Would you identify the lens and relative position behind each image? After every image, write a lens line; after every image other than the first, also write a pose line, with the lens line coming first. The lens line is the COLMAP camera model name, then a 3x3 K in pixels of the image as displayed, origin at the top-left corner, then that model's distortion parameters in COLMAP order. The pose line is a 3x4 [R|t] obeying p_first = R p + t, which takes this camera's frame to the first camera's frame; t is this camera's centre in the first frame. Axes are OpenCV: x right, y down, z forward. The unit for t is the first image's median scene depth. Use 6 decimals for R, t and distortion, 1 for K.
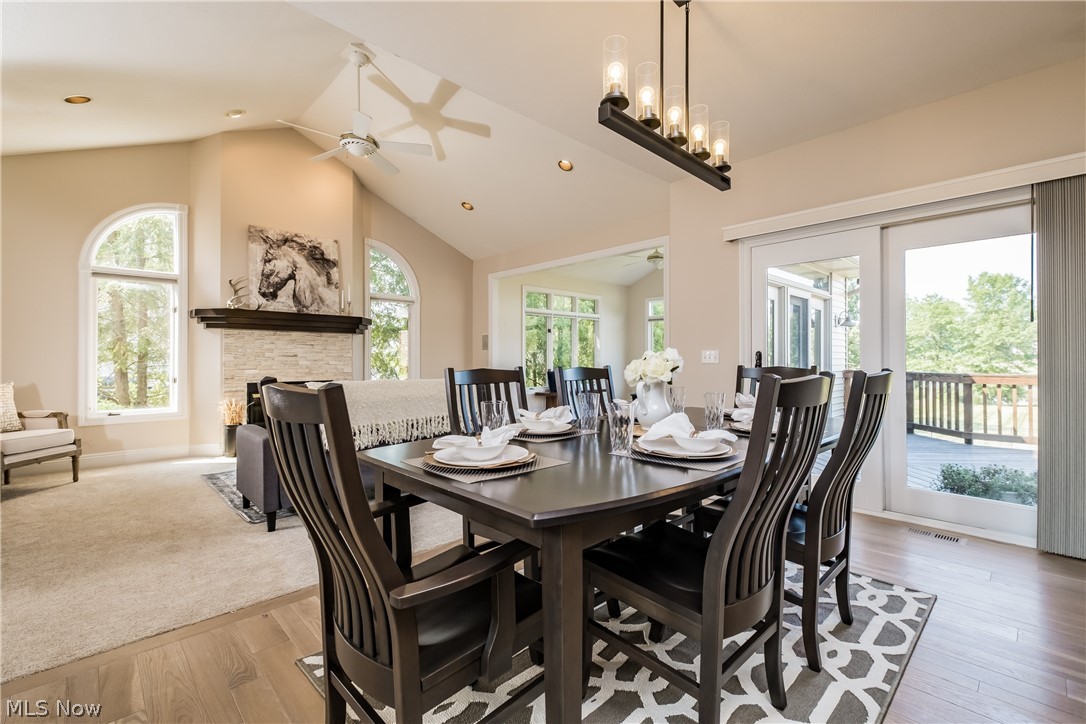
lens RADIAL K [[474.8, 0, 552.3], [0, 474.8, 354.6], [0, 0, 1]] dist [0.001516, 0.000081]
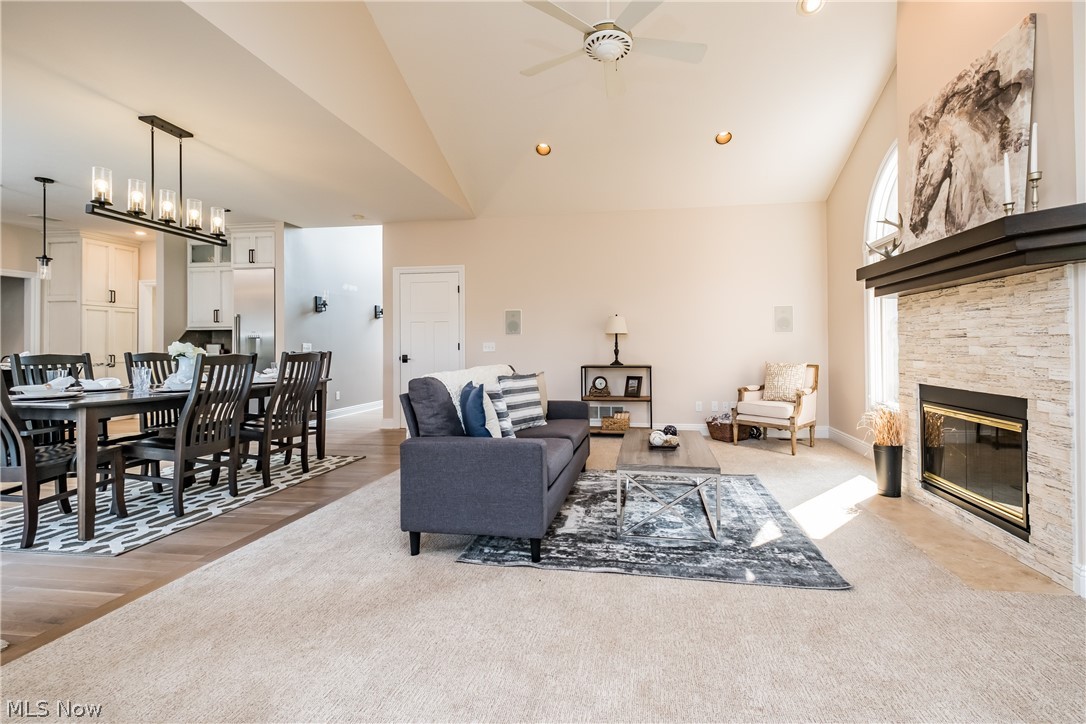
lens RADIAL K [[473.4, 0, 544.2], [0, 473.4, 345.3], [0, 0, 1]] dist [0.011597, -0.000403]
pose [[-0.832970, 0.002515, -0.553312, 0.064961], [0.009876, 0.999898, -0.010323, 0.013604], [0.553230, -0.014063, -0.832910, 1.190213]]
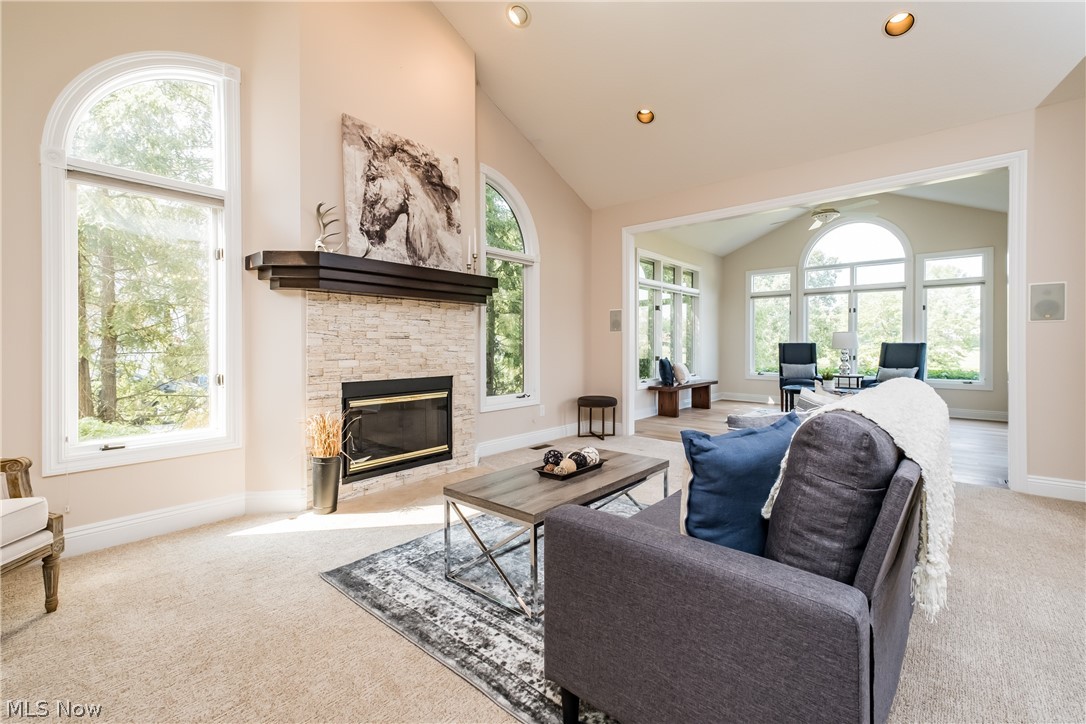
lens RADIAL K [[473.4, 0, 544.2], [0, 473.4, 345.3], [0, 0, 1]] dist [0.011597, -0.000403]
pose [[0.996173, -0.000077, 0.087407, -0.425651], [-0.000821, 0.999947, 0.010243, 0.006815], [-0.087403, -0.010275, 0.996120, 0.374585]]
